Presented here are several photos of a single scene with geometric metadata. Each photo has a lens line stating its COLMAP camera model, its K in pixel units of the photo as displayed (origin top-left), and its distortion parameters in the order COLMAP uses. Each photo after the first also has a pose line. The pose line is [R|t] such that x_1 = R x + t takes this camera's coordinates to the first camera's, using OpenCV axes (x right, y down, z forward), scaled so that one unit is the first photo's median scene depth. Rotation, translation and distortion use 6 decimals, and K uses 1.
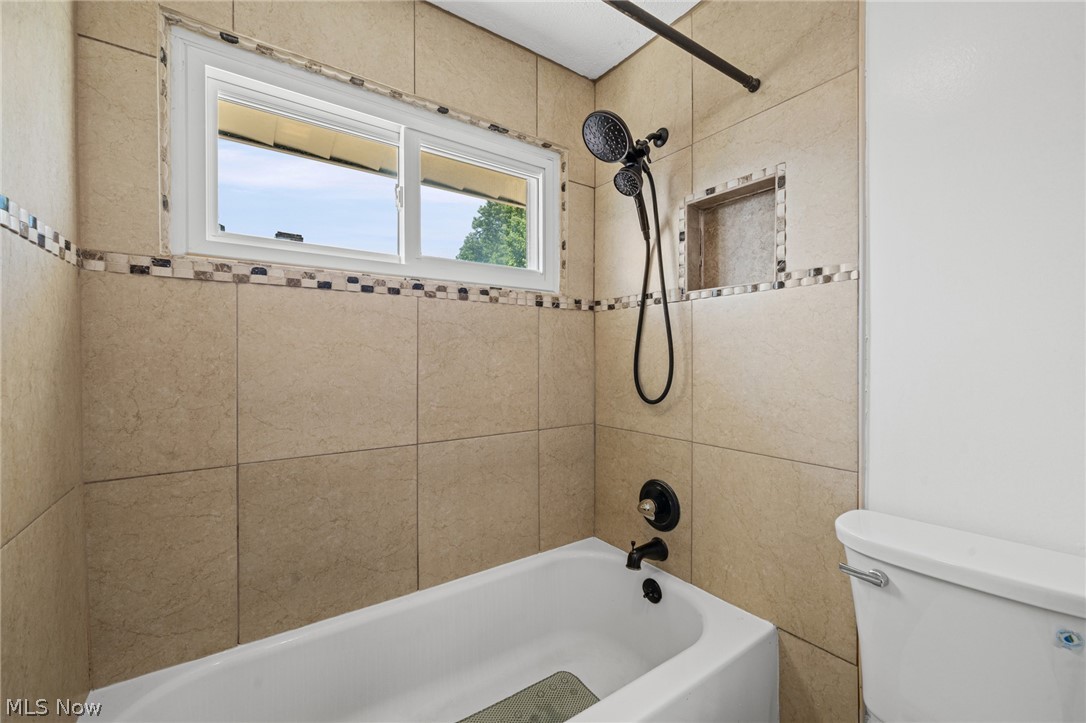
lens RADIAL K [[443.0, 0, 548.5], [0, 443.0, 359.2], [0, 0, 1]] dist [-0.000833, 0.000100]
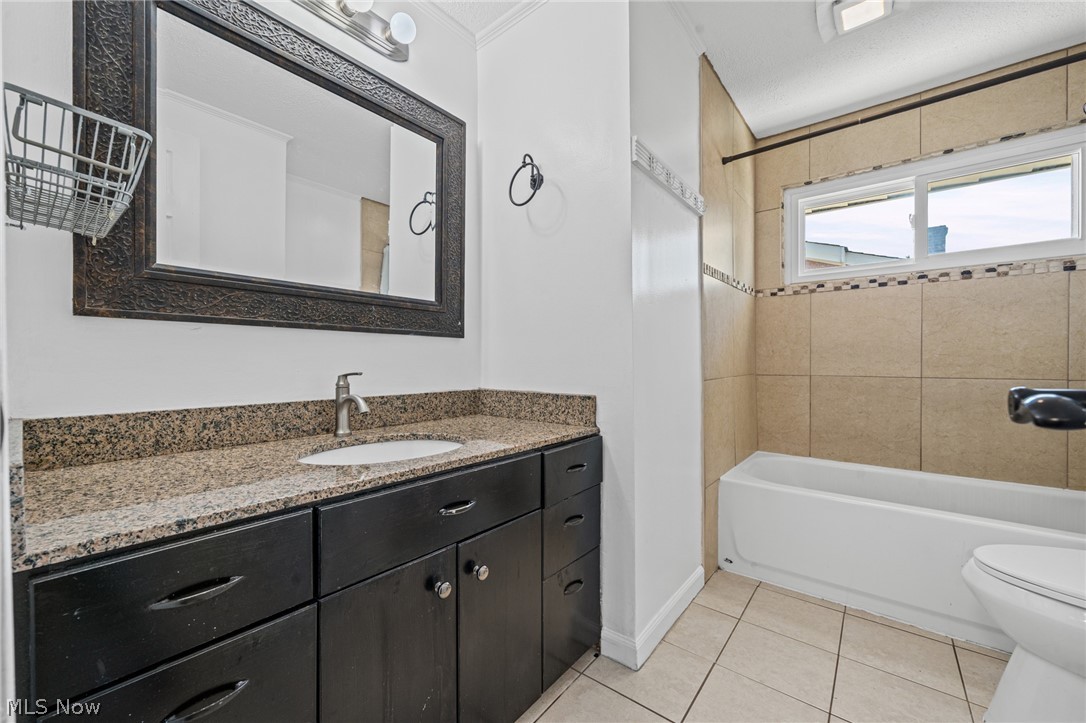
lens RADIAL K [[418.6, 0, 543.0], [0, 418.6, 361.5], [0, 0, 1]] dist [0.000024, 0.000046]
pose [[0.269537, 0.003019, -0.962985, 0.829701], [-0.005009, 0.999986, 0.001733, 0.150280], [0.962977, 0.004356, 0.269549, -0.739553]]
